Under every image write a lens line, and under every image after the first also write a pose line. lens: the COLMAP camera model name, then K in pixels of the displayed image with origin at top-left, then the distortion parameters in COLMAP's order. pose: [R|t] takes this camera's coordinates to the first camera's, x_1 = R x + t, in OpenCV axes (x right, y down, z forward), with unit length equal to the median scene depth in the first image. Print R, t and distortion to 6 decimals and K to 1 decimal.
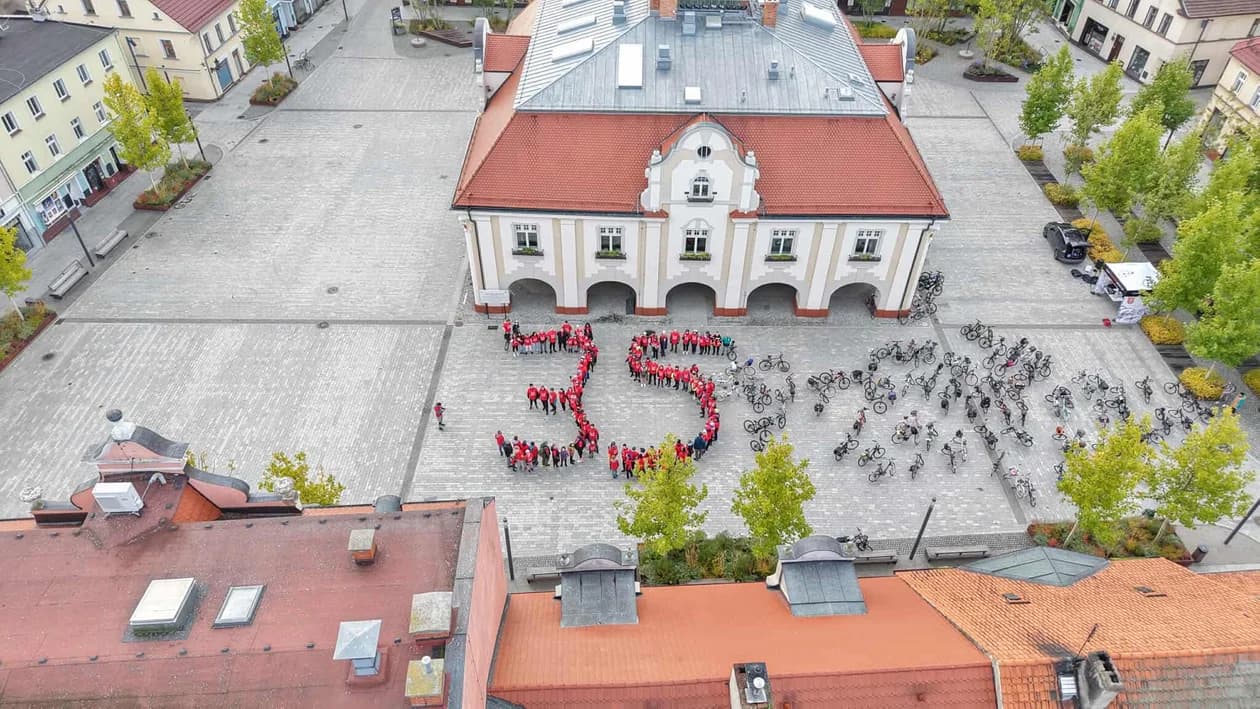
lens RADIAL K [[850.0, 0, 639.5], [0, 850.0, 355.1], [0, 0, 1]] dist [-0.034082, 0.023407]
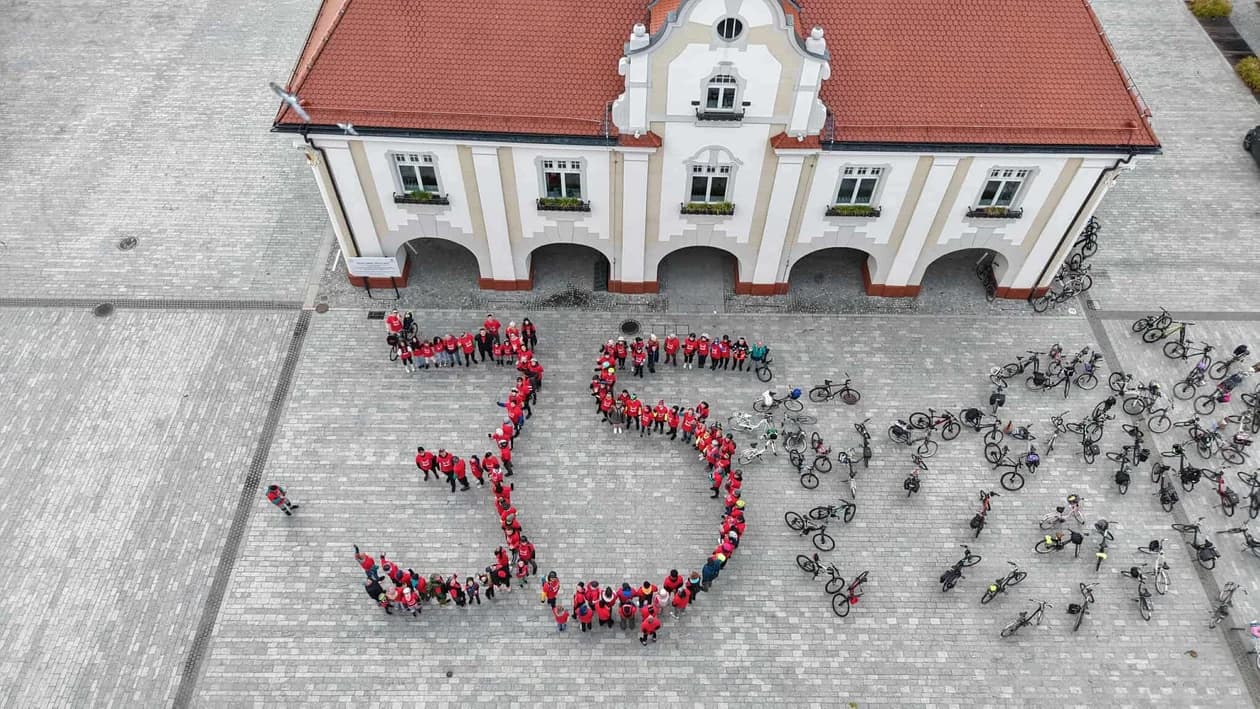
lens RADIAL K [[850.0, 0, 639.5], [0, 850.0, 355.1], [0, 0, 1]] dist [-0.034082, 0.023407]
pose [[0.999975, 0.007053, -0.001093, 0.020377], [-0.006708, 0.981056, 0.193607, -0.131825], [0.002437, -0.193594, 0.981079, 0.412629]]
